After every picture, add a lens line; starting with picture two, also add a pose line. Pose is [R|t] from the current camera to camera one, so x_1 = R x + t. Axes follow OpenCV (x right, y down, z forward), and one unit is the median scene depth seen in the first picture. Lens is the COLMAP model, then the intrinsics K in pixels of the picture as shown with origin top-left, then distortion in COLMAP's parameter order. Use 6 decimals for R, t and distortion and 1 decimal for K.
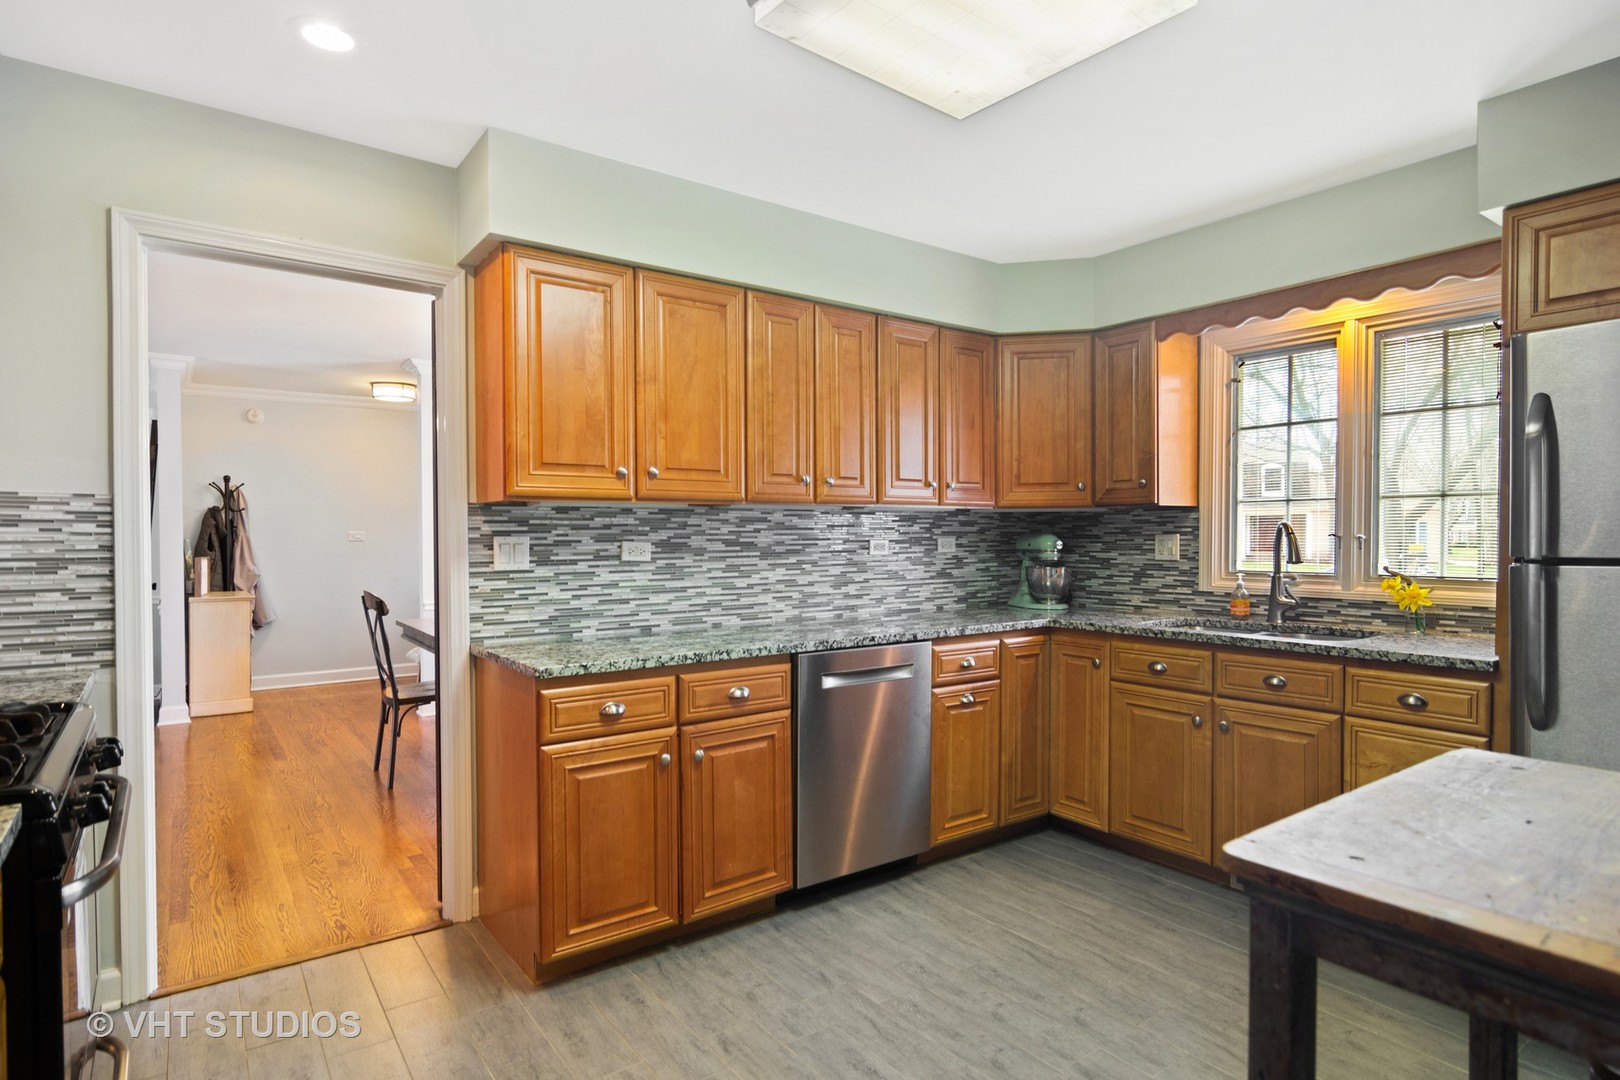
lens RADIAL K [[870.2, 0, 799.8], [0, 870.2, 547.8], [0, 0, 1]] dist [0.000560, 0.000096]
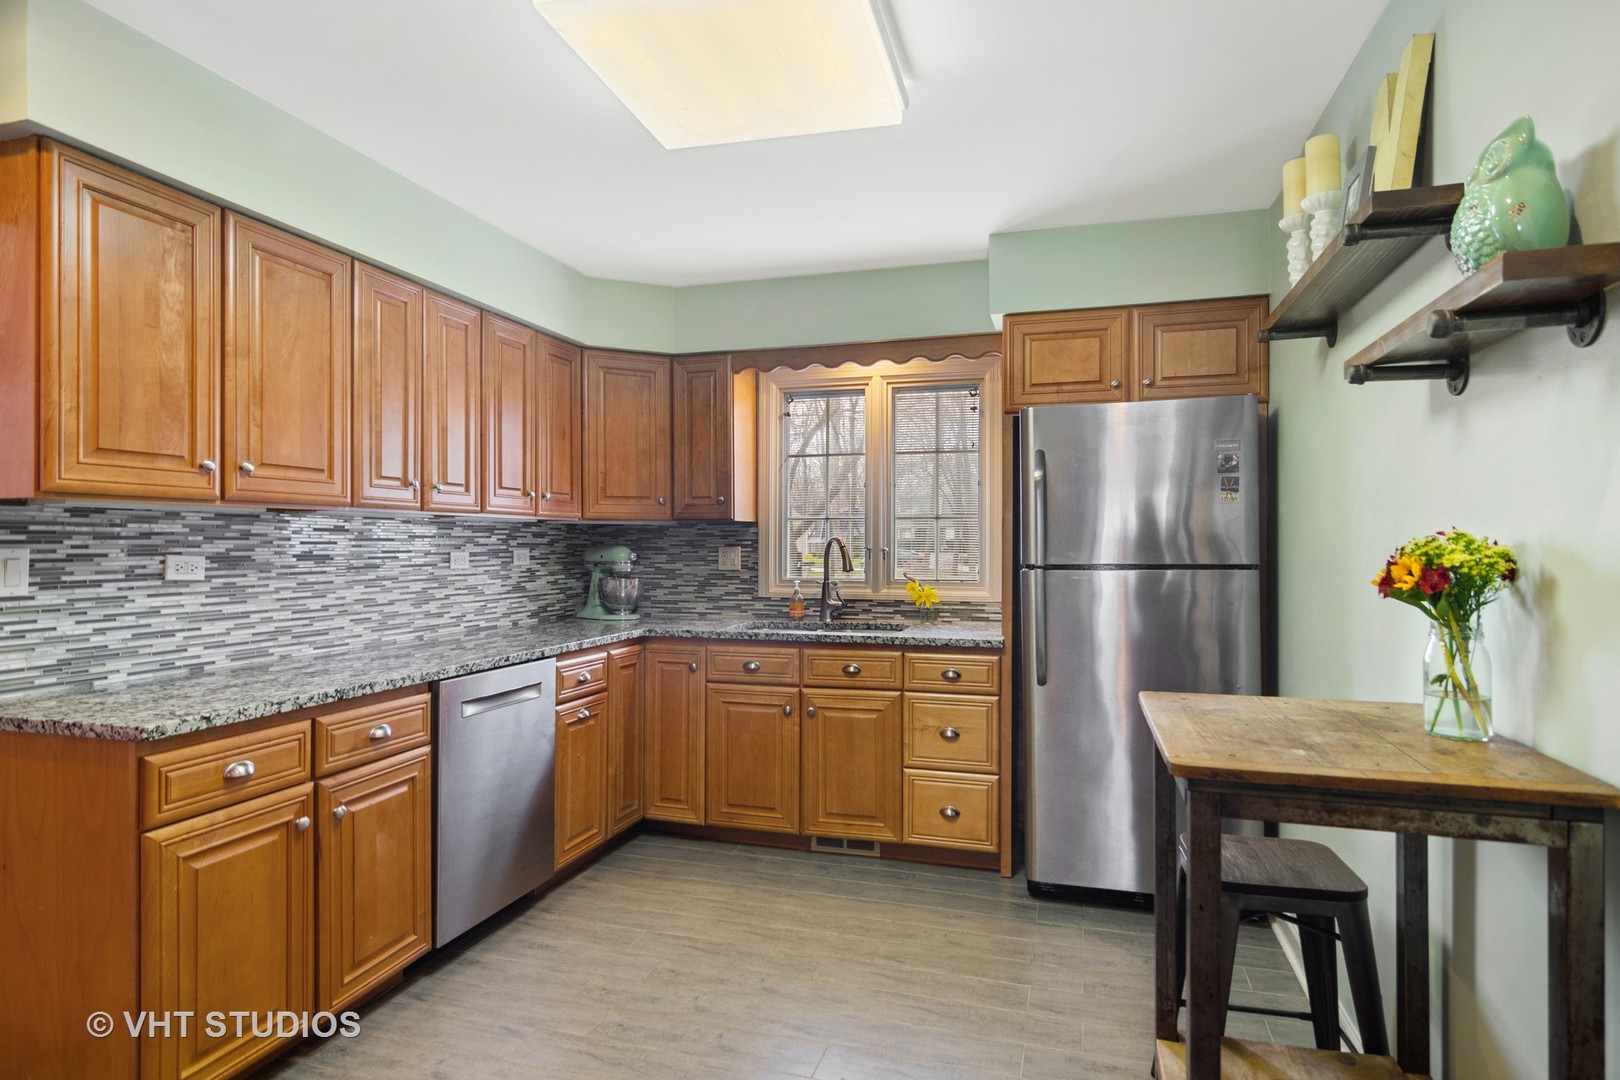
lens RADIAL K [[902.4, 0, 797.9], [0, 902.4, 537.0], [0, 0, 1]] dist [-0.000134, 0.000222]
pose [[0.799740, 0.008634, 0.600284, -0.239903], [0.005912, 0.999735, -0.022256, -0.002271], [-0.600317, 0.021348, 0.799477, 0.036751]]
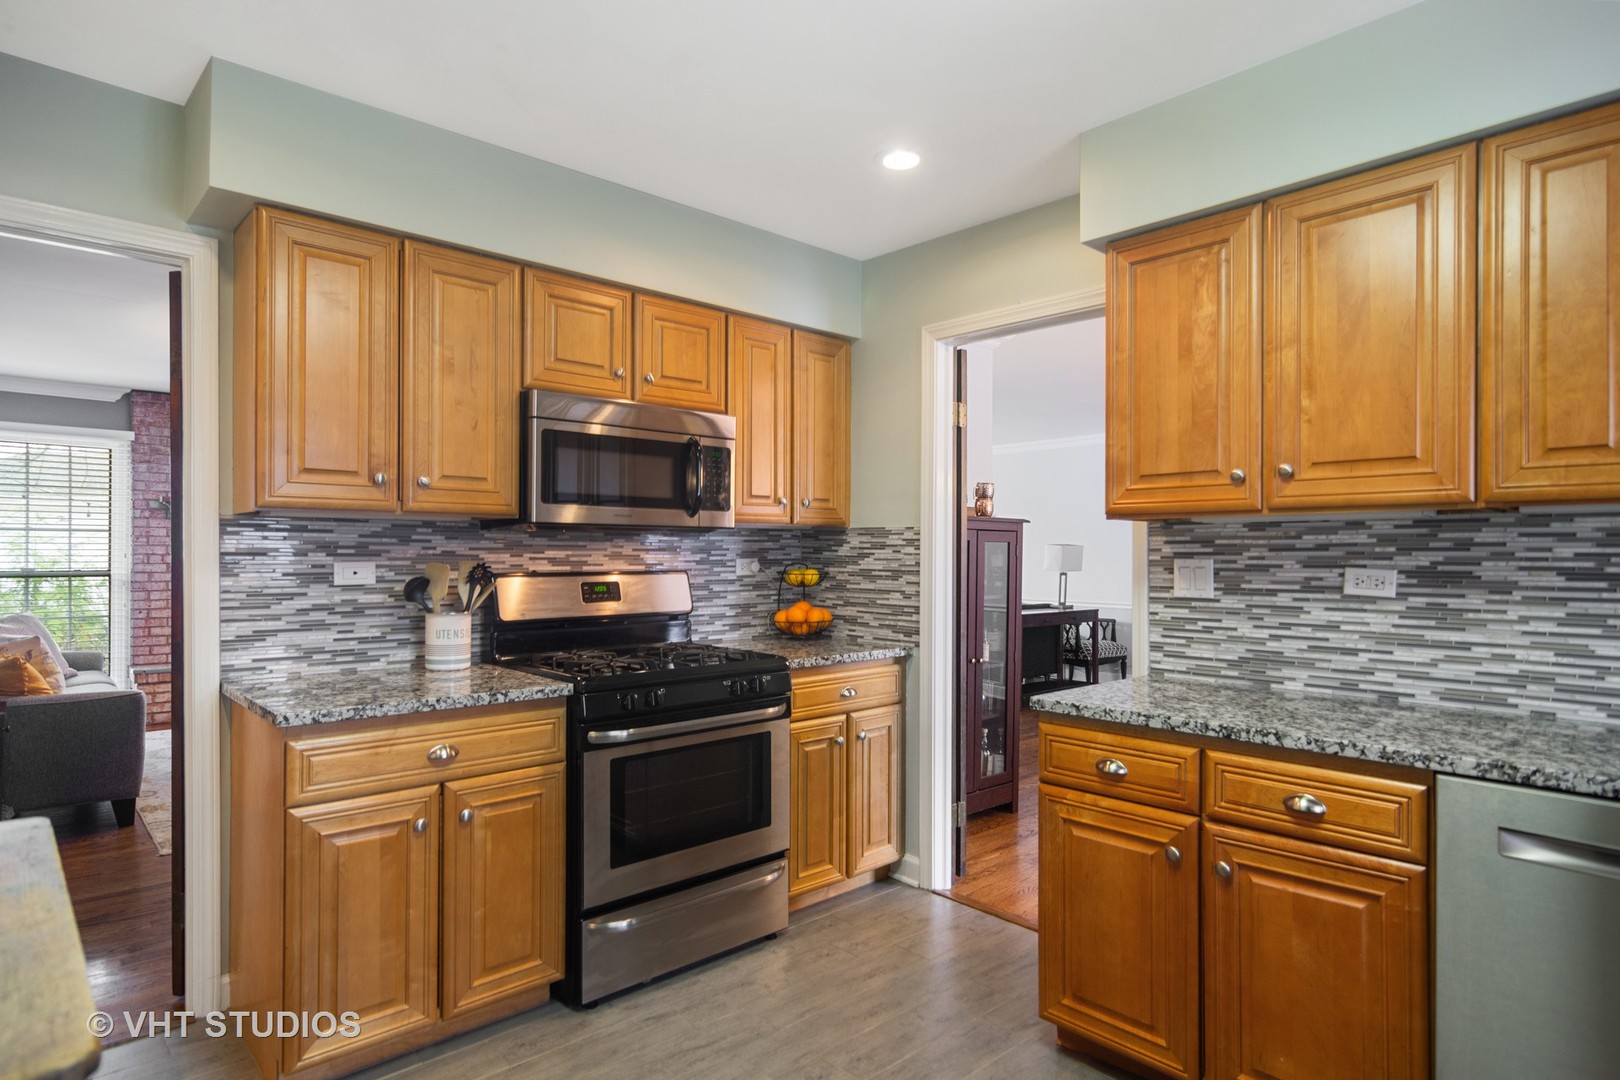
lens RADIAL K [[866.3, 0, 809.6], [0, 866.3, 551.0], [0, 0, 1]] dist [0.002040, 0.000572]
pose [[0.127185, -0.000184, -0.991879, 0.454488], [-0.019513, 0.999806, -0.002687, -0.010541], [0.991687, 0.019696, 0.127157, 0.478616]]
